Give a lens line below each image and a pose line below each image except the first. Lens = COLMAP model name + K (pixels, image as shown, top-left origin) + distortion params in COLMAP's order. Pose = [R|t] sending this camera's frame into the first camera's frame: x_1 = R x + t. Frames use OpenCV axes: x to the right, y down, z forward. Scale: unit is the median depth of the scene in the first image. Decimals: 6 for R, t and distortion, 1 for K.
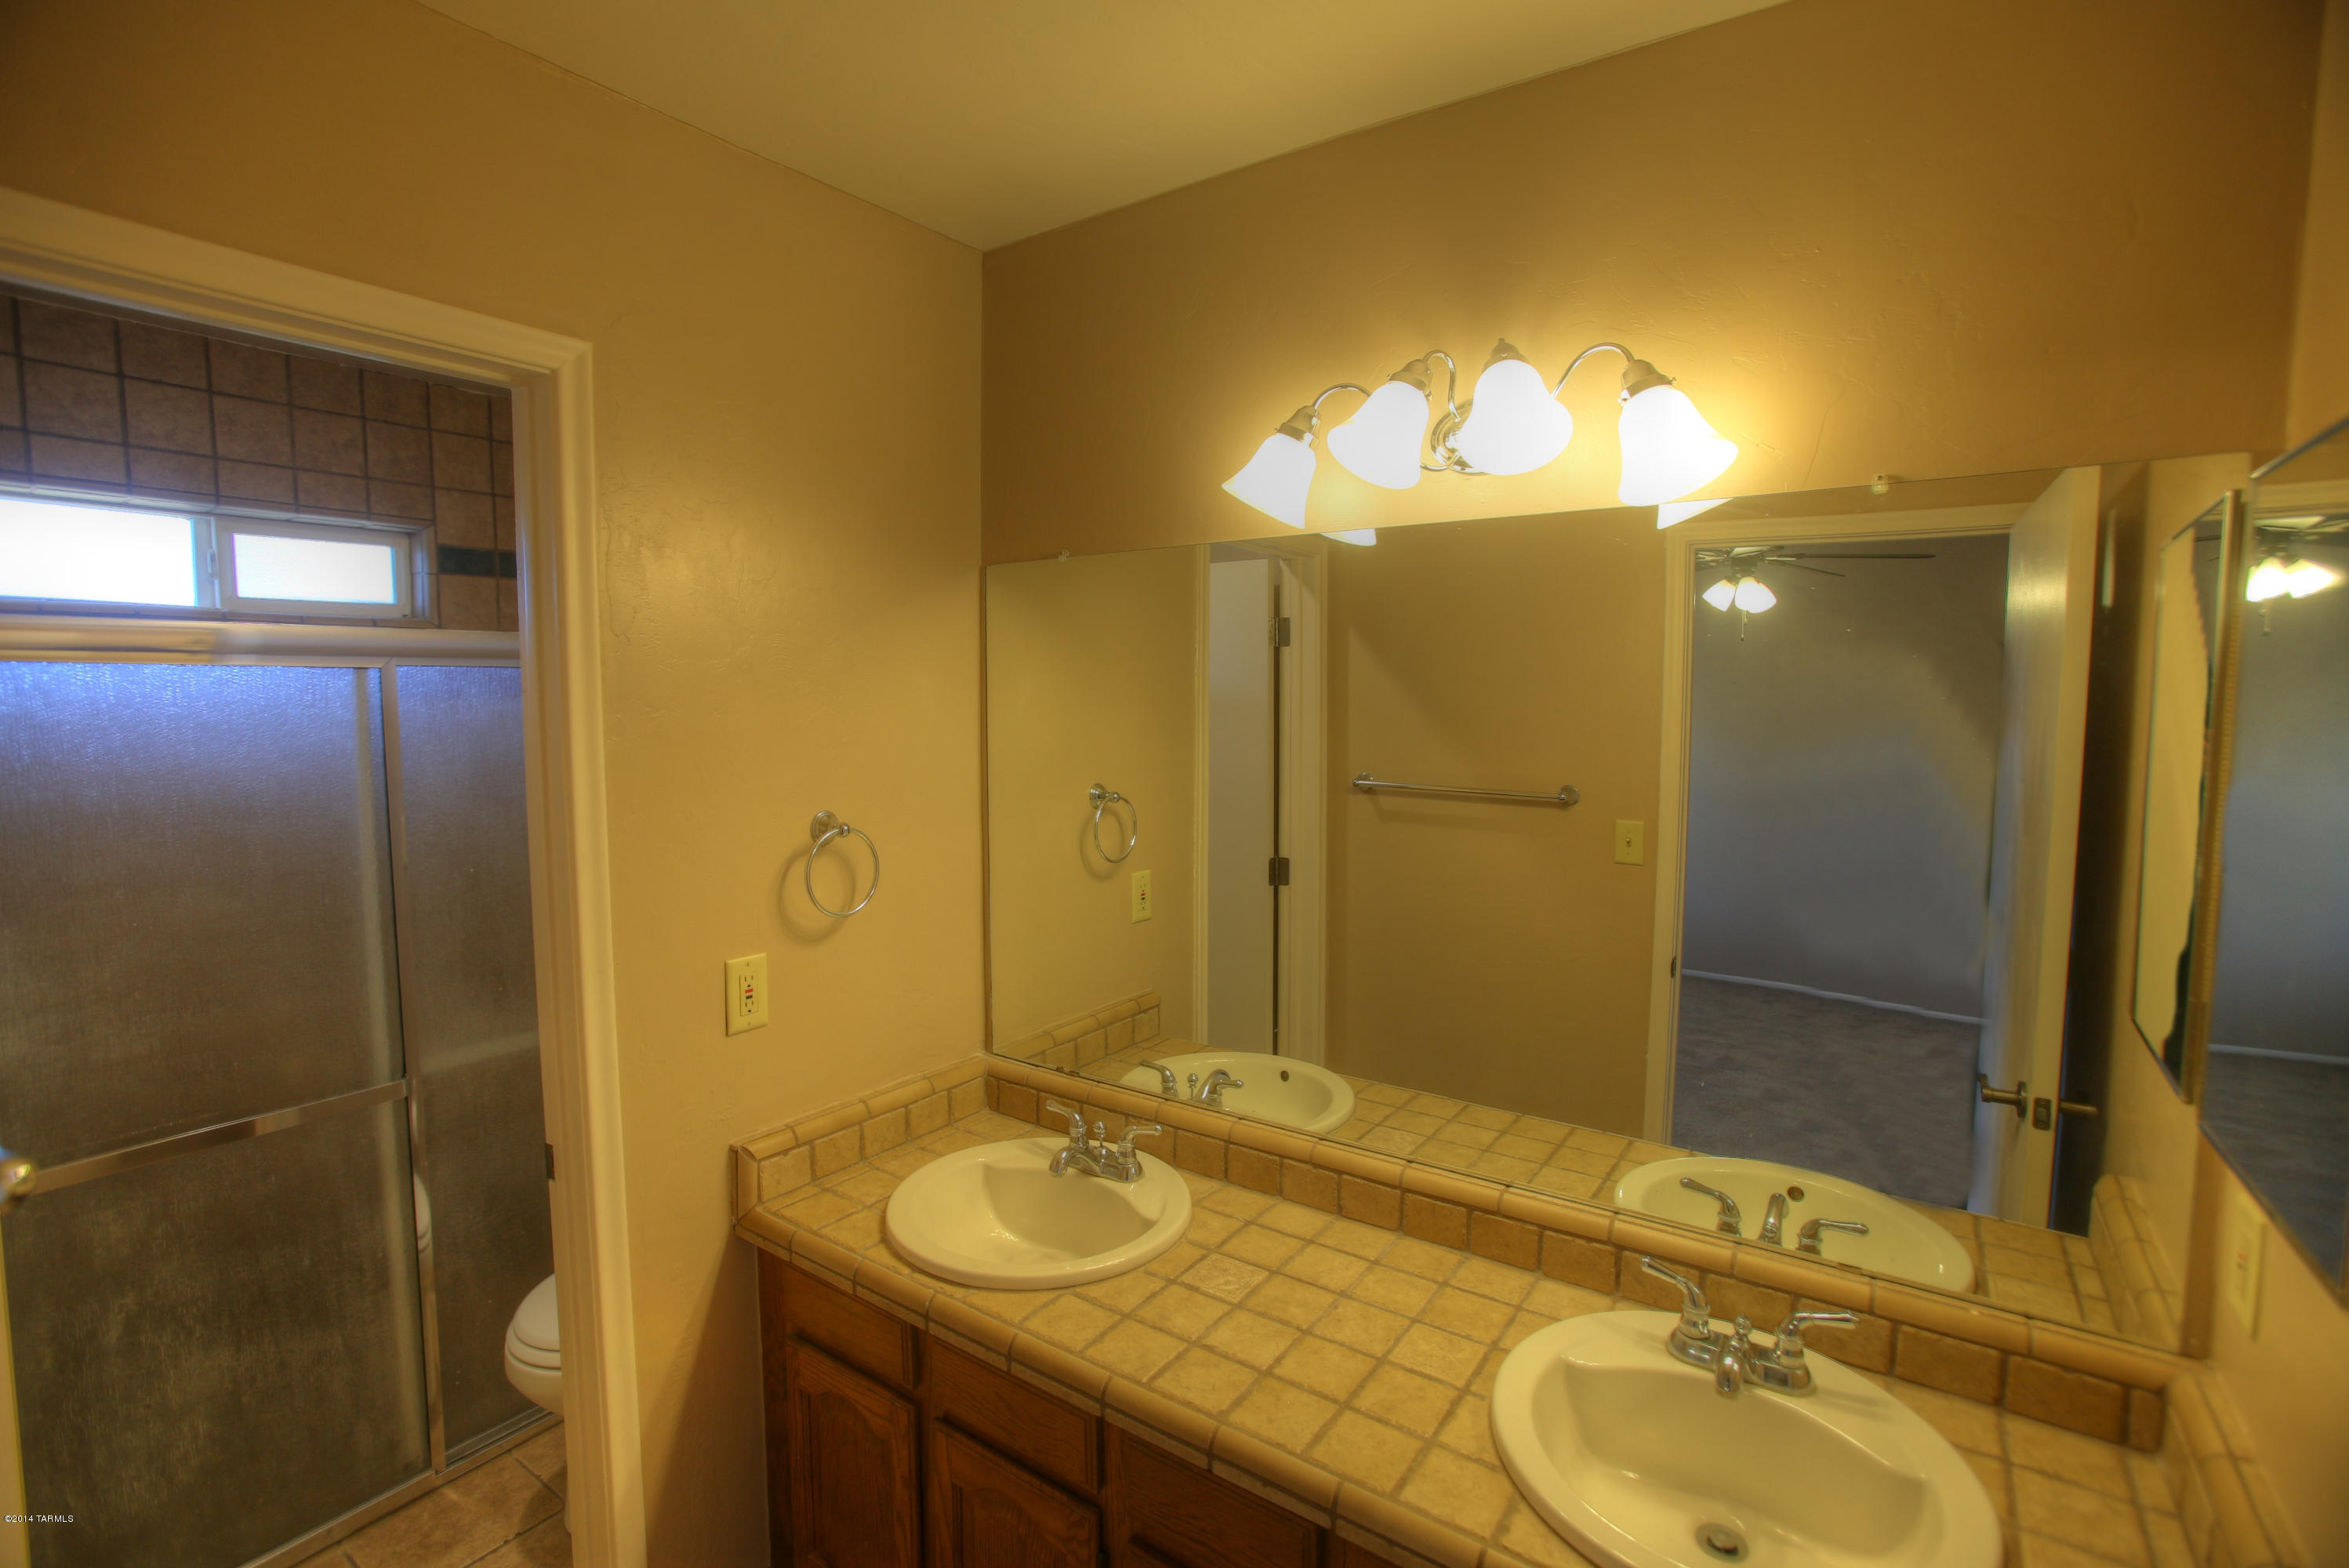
lens RADIAL K [[1077.5, 0, 1157.8], [0, 1077.5, 785.8], [0, 0, 1]] dist [-0.076366, 0.032811]
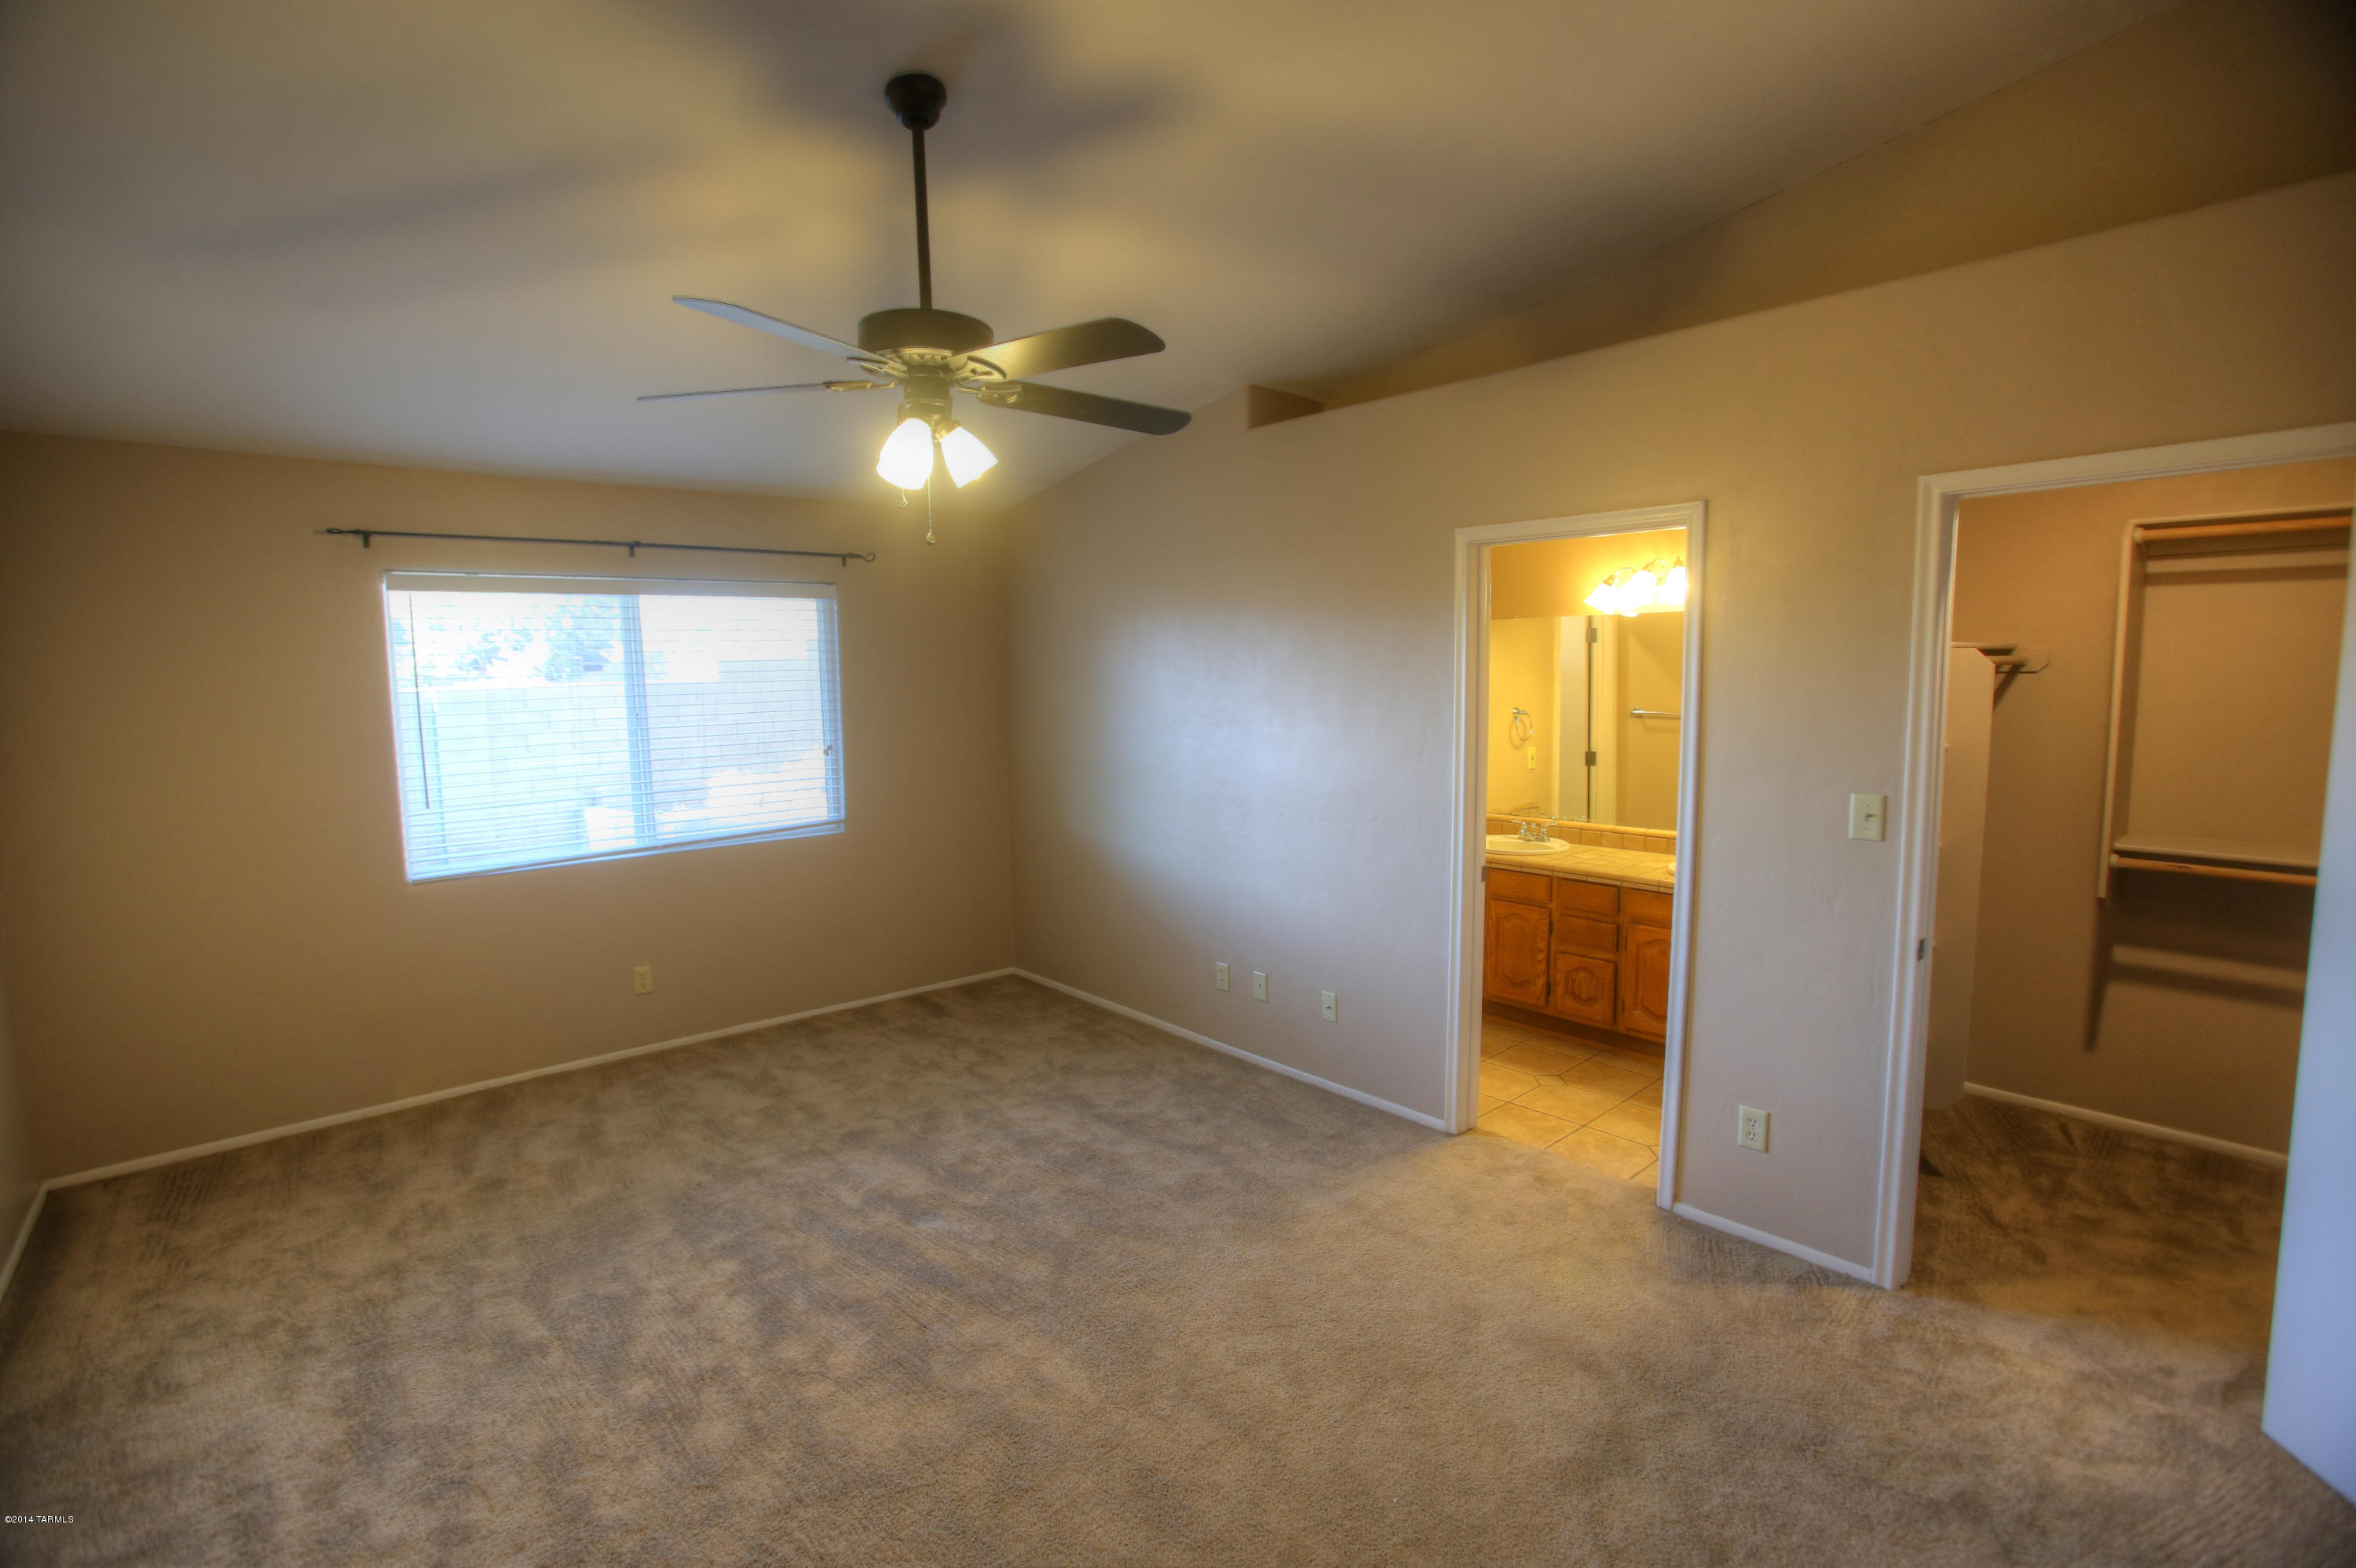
lens RADIAL K [[1080.6, 0, 1161.2], [0, 1080.6, 785.8], [0, 0, 1]] dist [-0.076366, 0.032811]
pose [[0.970898, 0.002860, -0.239475, -0.456149], [0.002937, 0.999711, 0.023850, 0.206394], [0.239474, -0.023860, 0.970610, -2.718593]]
